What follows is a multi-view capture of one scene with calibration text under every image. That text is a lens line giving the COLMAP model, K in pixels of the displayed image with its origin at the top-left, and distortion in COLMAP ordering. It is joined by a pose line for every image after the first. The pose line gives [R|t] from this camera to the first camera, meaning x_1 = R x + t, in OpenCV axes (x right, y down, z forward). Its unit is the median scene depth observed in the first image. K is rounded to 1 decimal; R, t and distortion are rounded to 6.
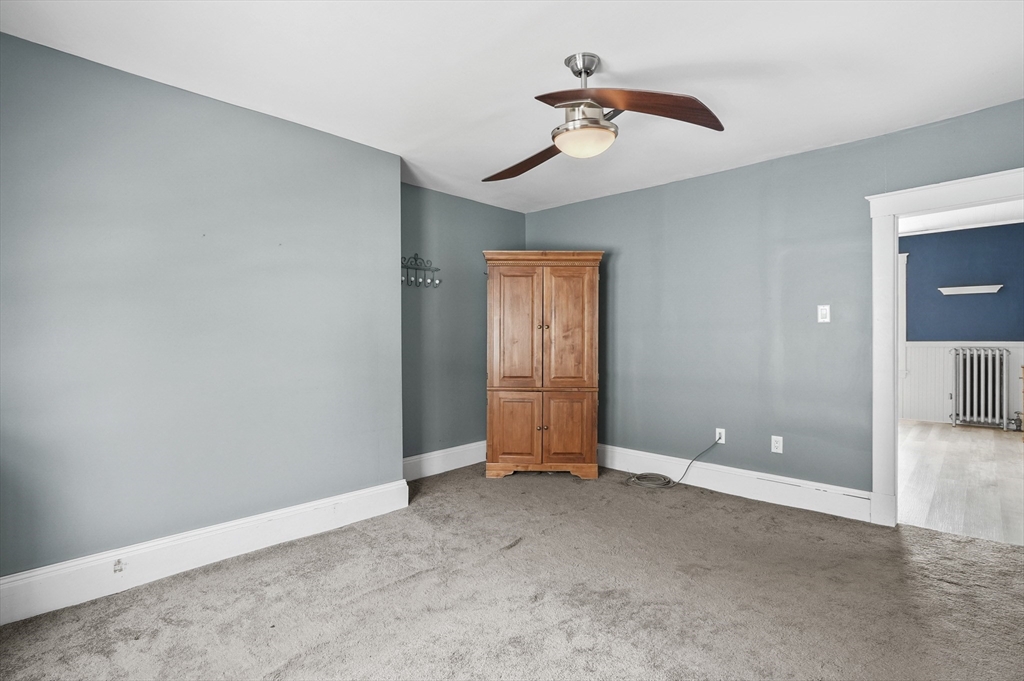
lens RADIAL K [[509.6, 0, 504.7], [0, 509.6, 338.9], [0, 0, 1]] dist [-0.015928, 0.000305]
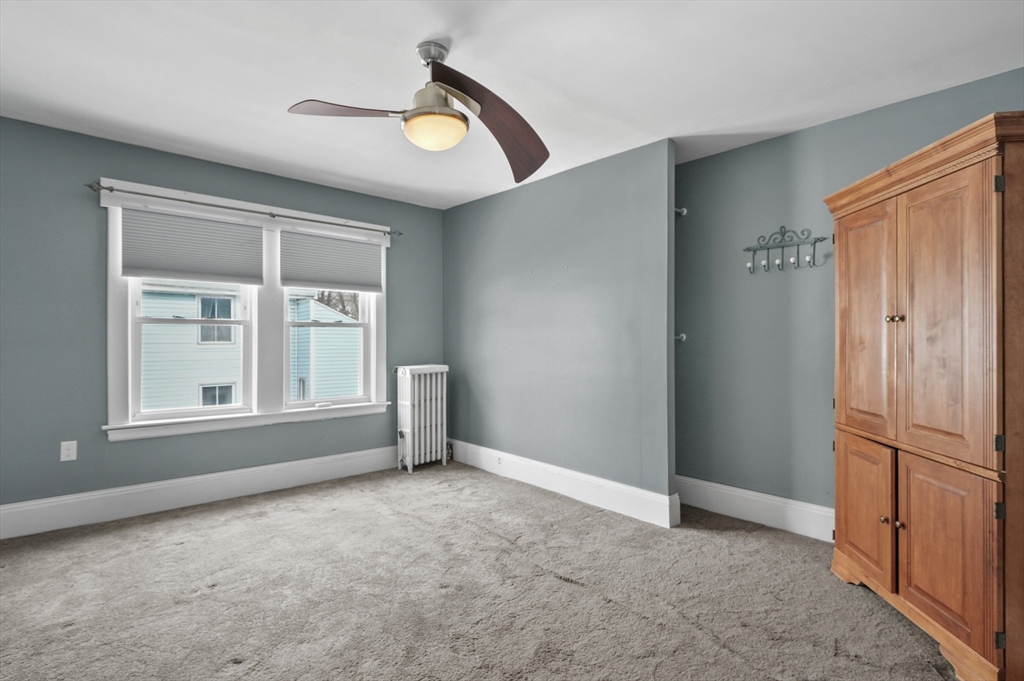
lens RADIAL K [[509.6, 0, 504.7], [0, 509.6, 338.9], [0, 0, 1]] dist [-0.015928, 0.000305]
pose [[-0.113493, 0.004286, -0.993530, 0.605198], [-0.004074, 0.999980, 0.004780, -0.004608], [0.993530, 0.004590, -0.113473, 0.677731]]
